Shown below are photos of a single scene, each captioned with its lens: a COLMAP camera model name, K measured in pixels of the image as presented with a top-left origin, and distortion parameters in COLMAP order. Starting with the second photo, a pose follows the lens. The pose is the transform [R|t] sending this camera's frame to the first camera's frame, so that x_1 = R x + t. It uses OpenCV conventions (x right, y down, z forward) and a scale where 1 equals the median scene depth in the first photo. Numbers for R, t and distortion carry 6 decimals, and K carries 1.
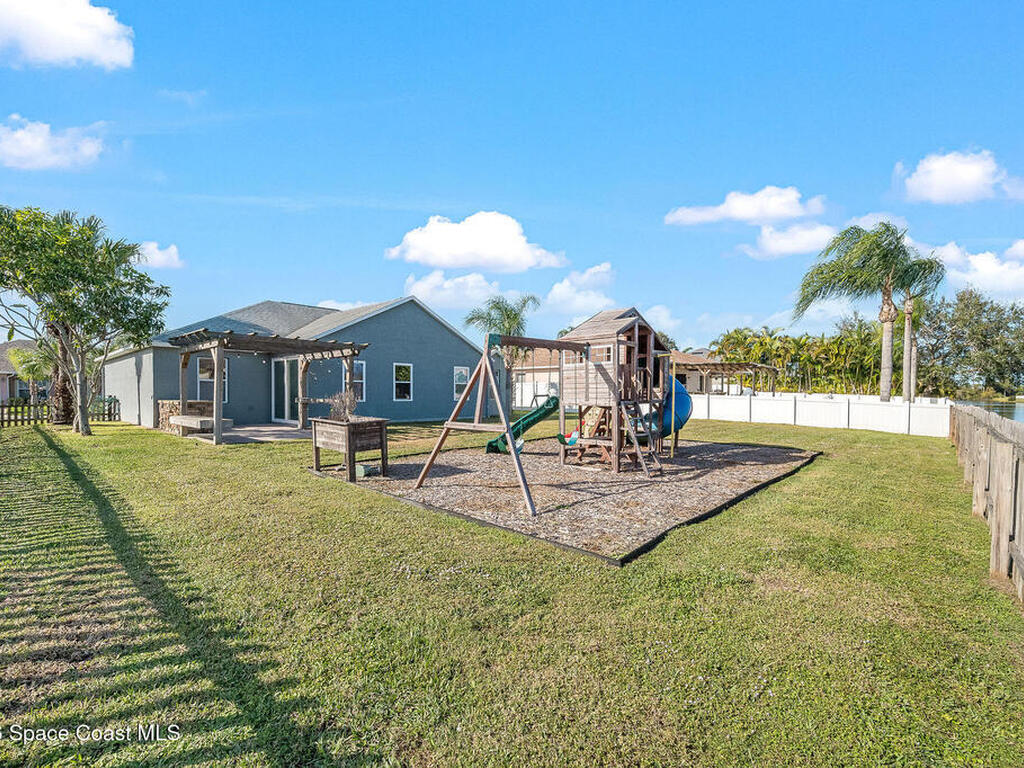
lens RADIAL K [[461.1, 0, 514.3], [0, 461.1, 389.1], [0, 0, 1]] dist [-0.000224, -0.000355]
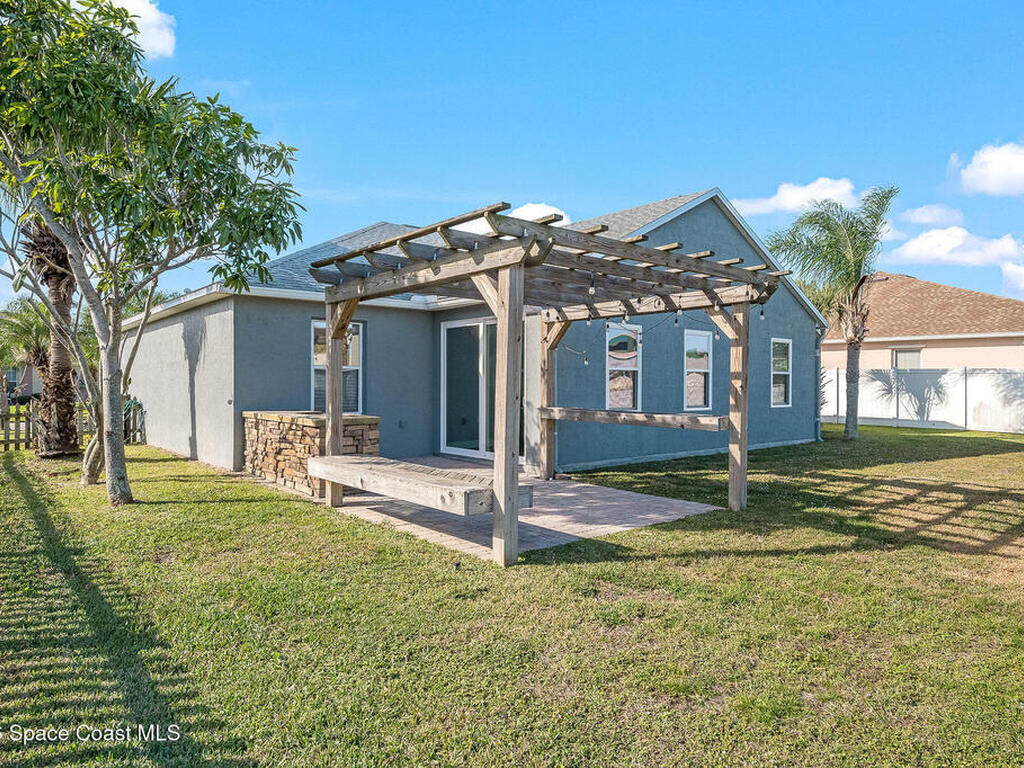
lens RADIAL K [[647.8, 0, 511.9], [0, 647.8, 380.8], [0, 0, 1]] dist [-0.003435, 0.002583]
pose [[0.992927, 0.001285, -0.118717, -0.465519], [-0.001089, 0.999998, 0.001717, -0.008022], [0.118719, -0.001575, 0.992927, 0.418887]]
